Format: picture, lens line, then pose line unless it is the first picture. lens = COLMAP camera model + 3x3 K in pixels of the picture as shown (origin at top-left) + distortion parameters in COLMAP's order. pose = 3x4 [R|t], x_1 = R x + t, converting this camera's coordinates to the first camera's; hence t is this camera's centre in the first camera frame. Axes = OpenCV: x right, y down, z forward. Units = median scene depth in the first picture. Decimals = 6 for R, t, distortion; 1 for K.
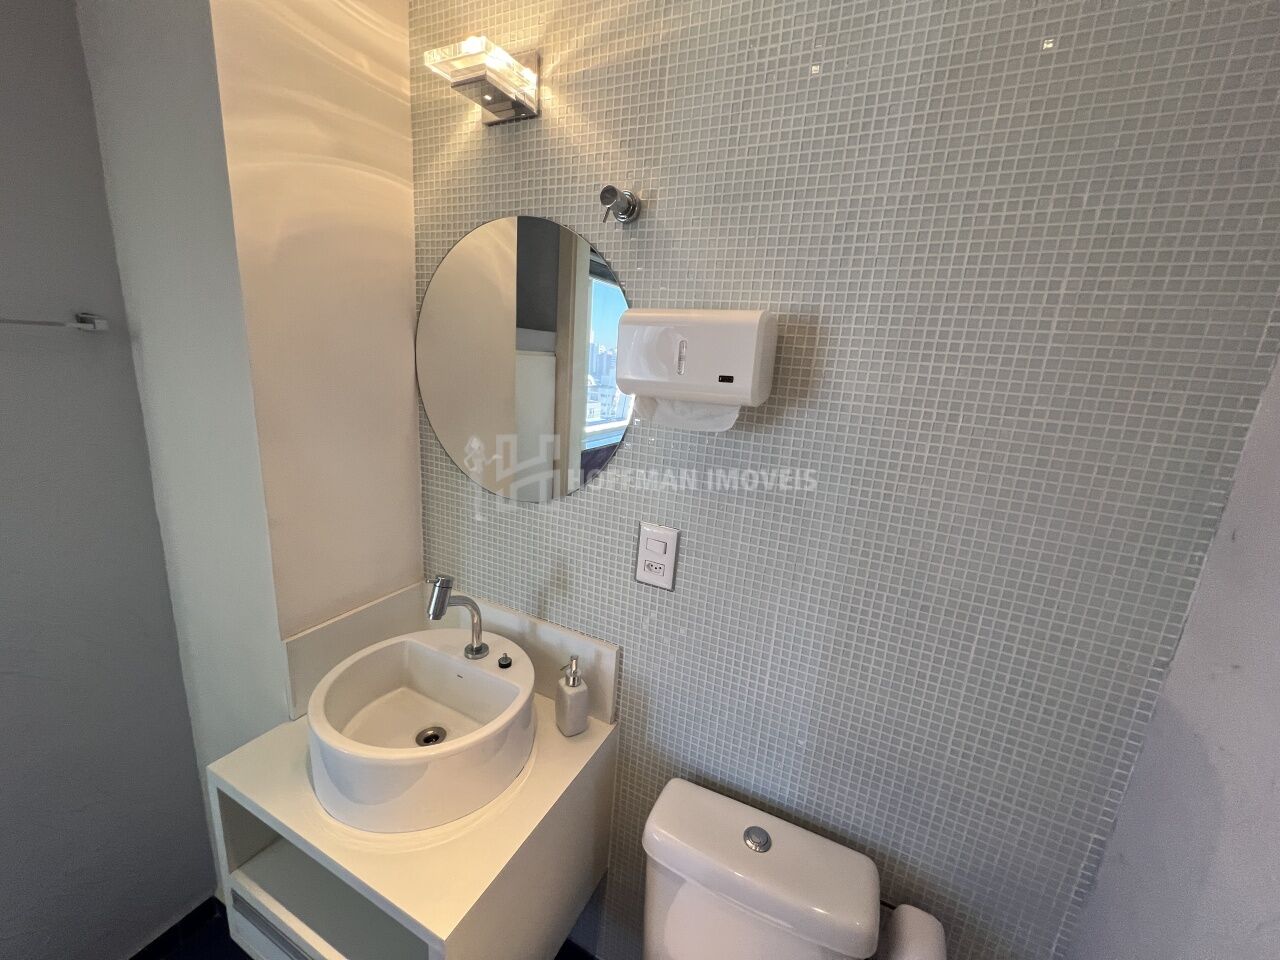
lens RADIAL K [[514.4, 0, 642.0], [0, 514.4, 482.7], [0, 0, 1]] dist [0.003704, -0.000813]
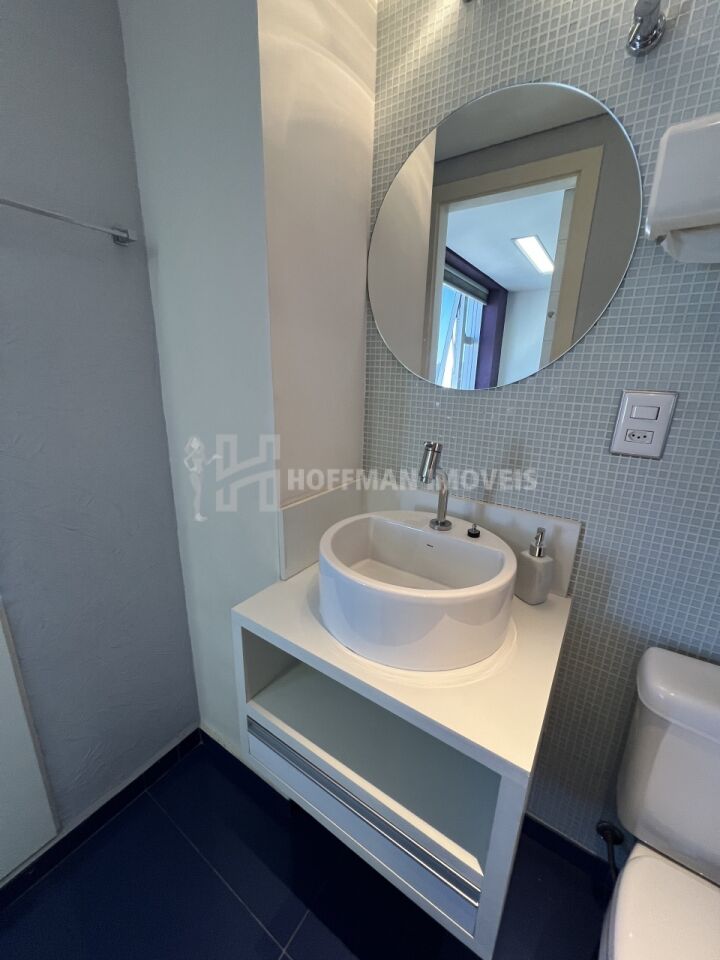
lens RADIAL K [[385.8, 0, 358.9], [0, 385.8, 479.5], [0, 0, 1]] dist [0.003704, -0.000813]
pose [[0.989109, -0.006293, -0.147047, -0.384638], [0.011295, 0.999385, 0.033200, 0.208929], [0.146748, -0.034499, 0.988572, 0.174708]]
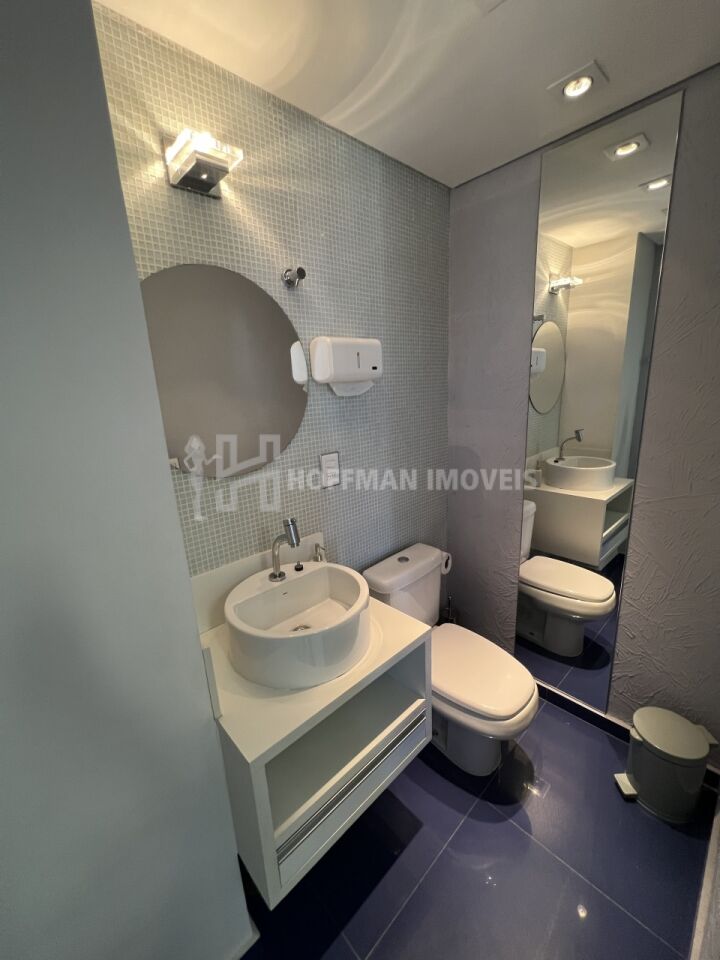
lens RADIAL K [[385.8, 0, 358.2], [0, 385.8, 479.7], [0, 0, 1]] dist [0.003704, -0.000813]
pose [[0.346828, -0.306132, 0.886563, -1.146674], [0.288810, 0.934164, 0.209585, -0.085652], [-0.892356, 0.183358, 0.412409, 0.320437]]
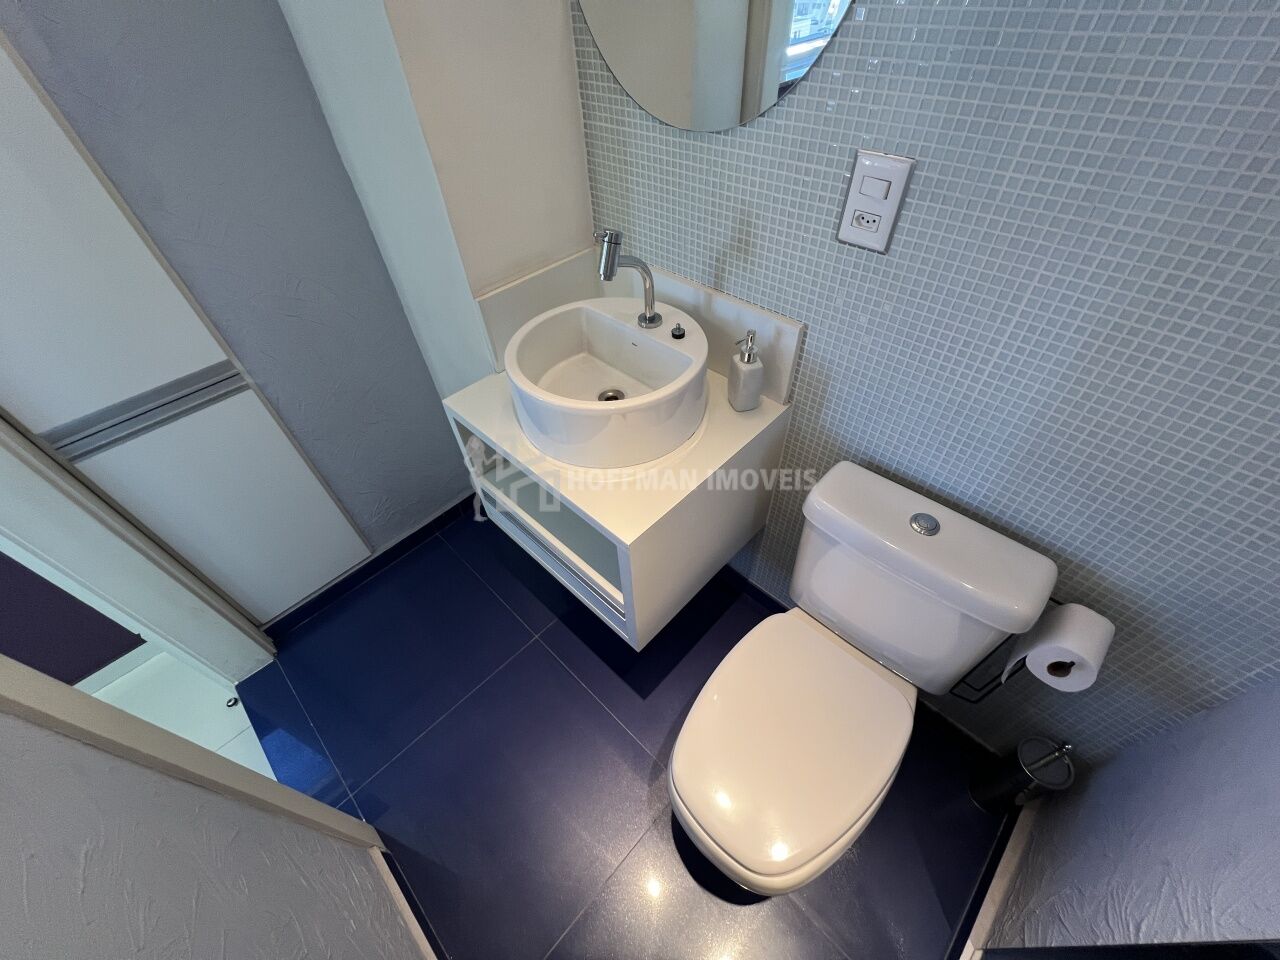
lens RADIAL K [[514.4, 0, 640.8], [0, 514.4, 482.4], [0, 0, 1]] dist [0.003704, -0.000813]
pose [[0.945814, 0.144791, -0.290641, -0.013276], [0.035219, 0.844054, 0.535101, 0.068397], [0.322794, -0.516341, 0.793218, 0.074143]]
